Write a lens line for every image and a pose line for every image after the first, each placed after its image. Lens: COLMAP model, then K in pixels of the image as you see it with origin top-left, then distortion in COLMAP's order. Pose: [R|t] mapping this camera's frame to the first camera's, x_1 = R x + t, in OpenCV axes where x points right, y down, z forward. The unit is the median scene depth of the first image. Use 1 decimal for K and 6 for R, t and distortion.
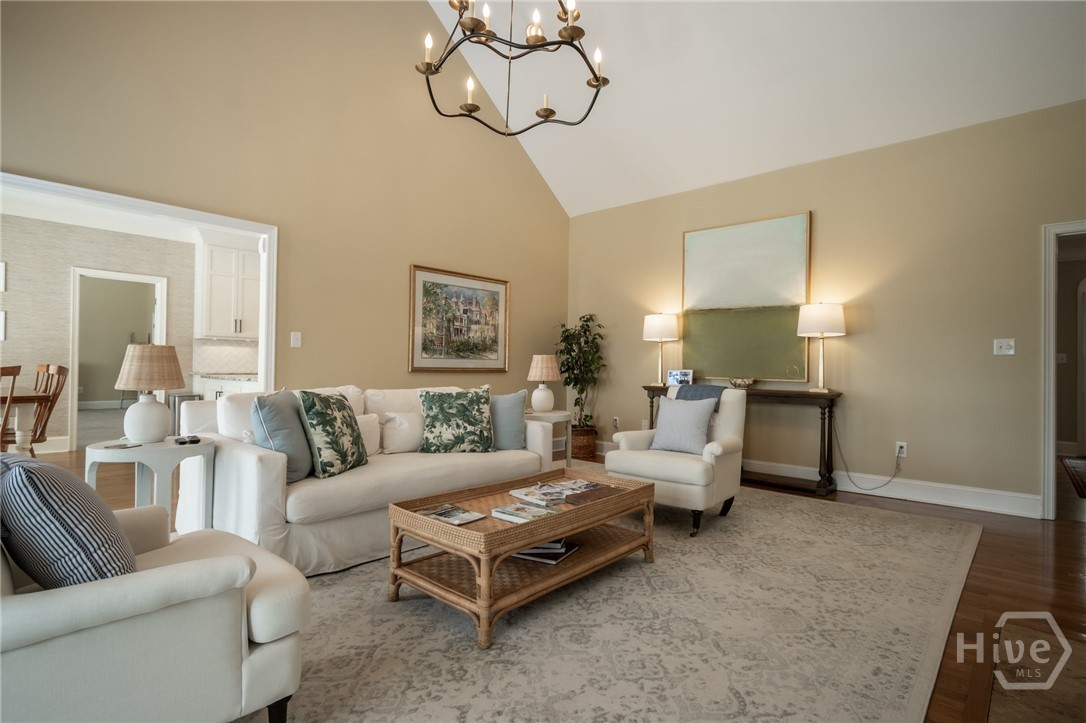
lens RADIAL K [[539.9, 0, 544.3], [0, 539.9, 362.1], [0, 0, 1]] dist [0.002743, -0.000477]
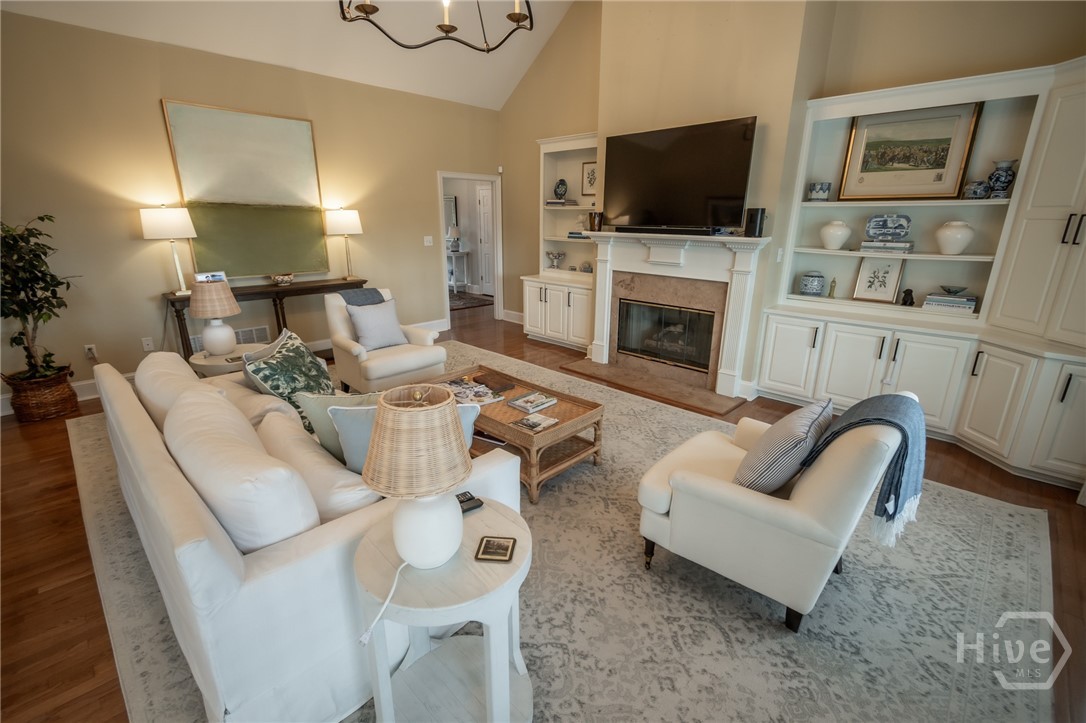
lens RADIAL K [[490.0, 0, 541.7], [0, 490.0, 366.7], [0, 0, 1]] dist [0.004419, -0.000054]
pose [[0.037240, -0.313027, 0.949014, -0.632553], [-0.013107, 0.949438, 0.313681, -0.115107], [-0.999220, -0.024120, 0.031255, 0.466744]]
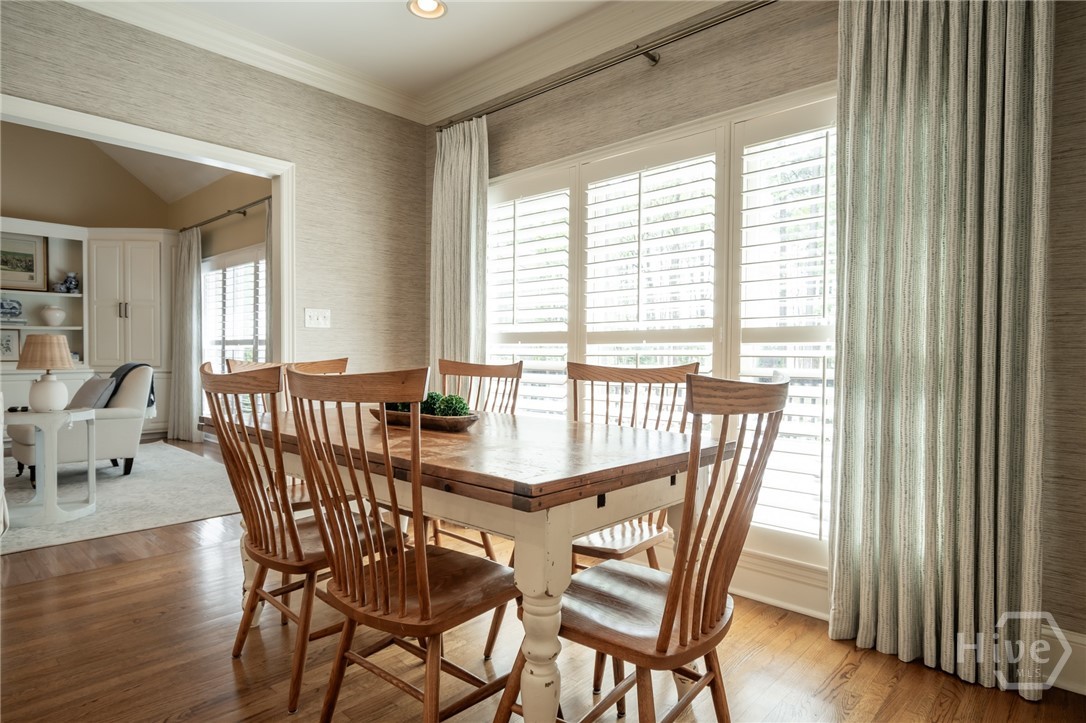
lens RADIAL K [[594.4, 0, 543.1], [0, 594.4, 364.0], [0, 0, 1]] dist [-0.002395, 0.001116]
pose [[-0.999837, -0.016586, 0.007139, -0.868231], [-0.016548, 0.999848, 0.005480, -0.036076], [-0.007229, 0.005361, -0.999960, 0.965749]]
